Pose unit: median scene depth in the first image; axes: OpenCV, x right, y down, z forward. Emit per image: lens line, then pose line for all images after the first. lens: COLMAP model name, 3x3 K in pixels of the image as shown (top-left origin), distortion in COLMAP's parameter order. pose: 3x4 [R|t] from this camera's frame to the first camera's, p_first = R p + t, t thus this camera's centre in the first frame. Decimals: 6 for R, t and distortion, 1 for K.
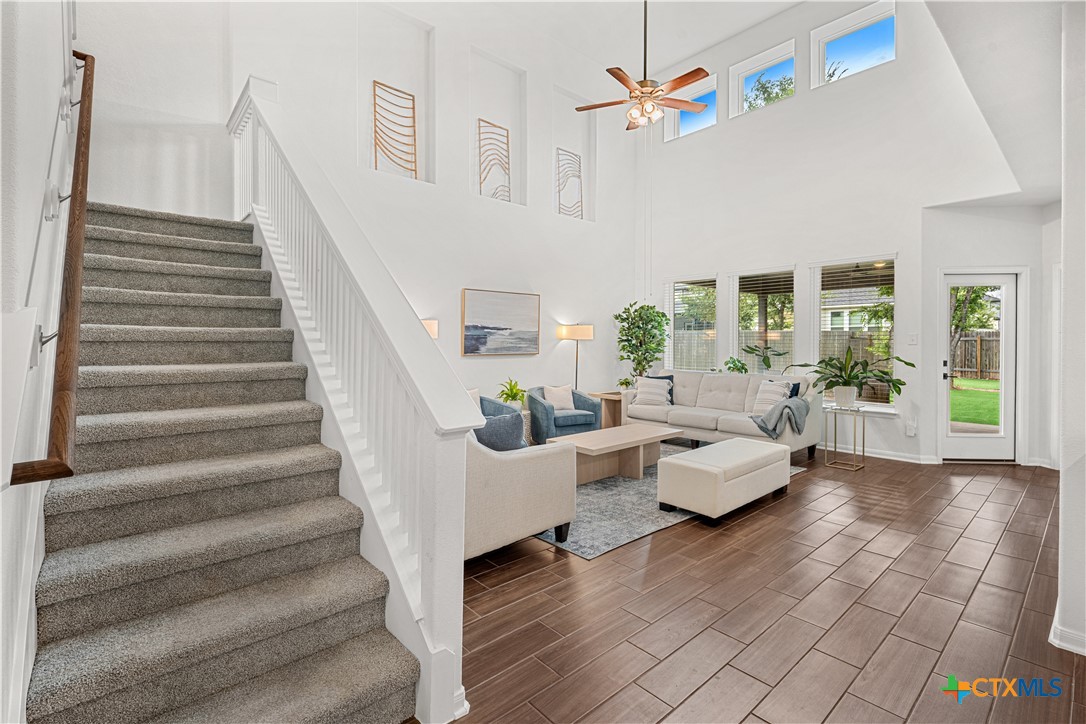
lens RADIAL K [[490.7, 0, 548.0], [0, 490.7, 345.9], [0, 0, 1]] dist [-0.000199, 0.001603]
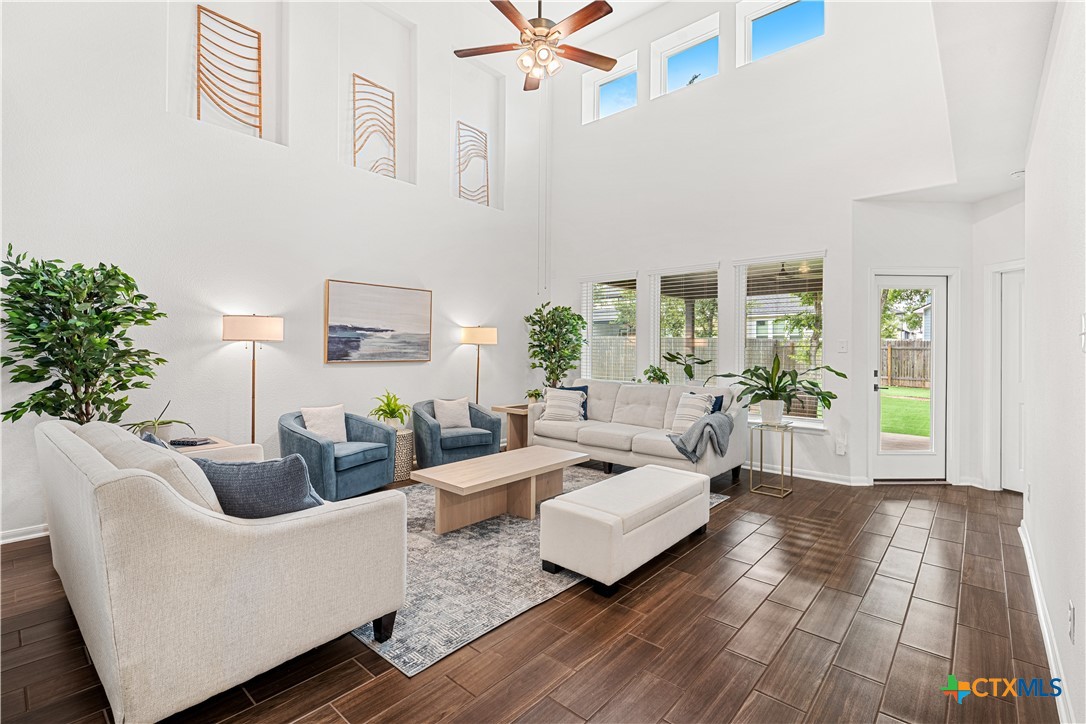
lens RADIAL K [[490.7, 0, 547.9], [0, 490.7, 348.7], [0, 0, 1]] dist [-0.000199, 0.001603]
pose [[0.992650, 0.006814, 0.120832, 0.093934], [-0.005944, 0.999954, -0.007558, 0.000256], [-0.120878, 0.006784, 0.992644, 0.164845]]
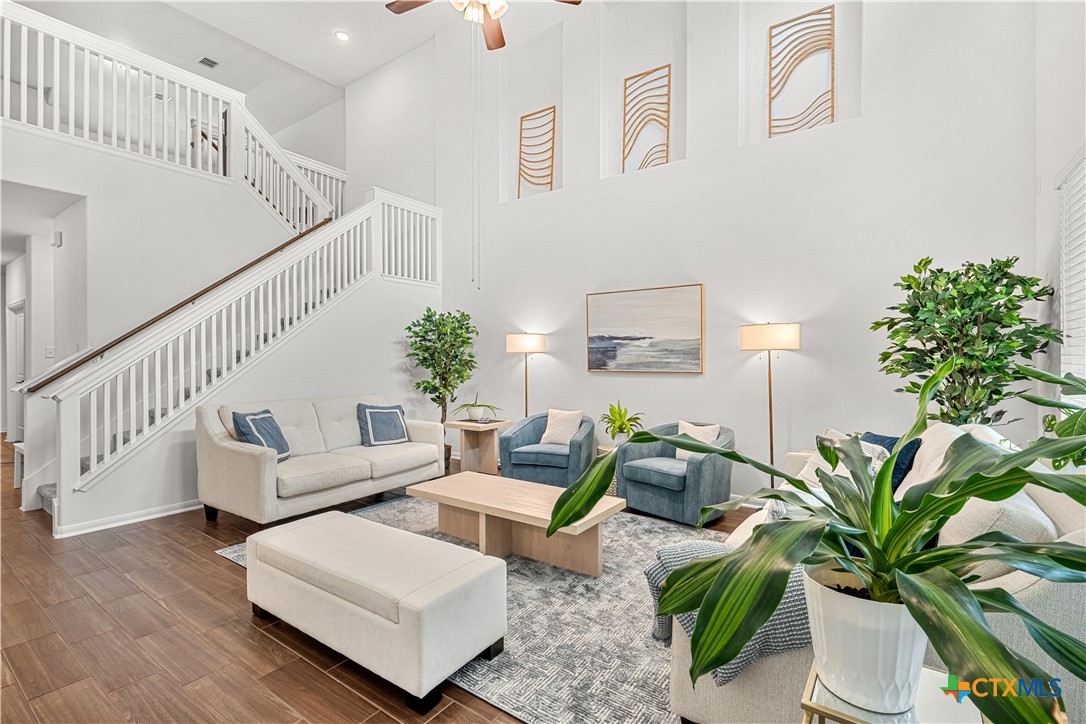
lens RADIAL K [[490.7, 0, 539.1], [0, 490.7, 361.2], [0, 0, 1]] dist [-0.000199, 0.001603]
pose [[0.221697, 0.008218, -0.975081, 0.682933], [-0.001824, 0.999966, 0.008013, -0.005755], [0.975114, 0.000002, 0.221704, 0.752336]]
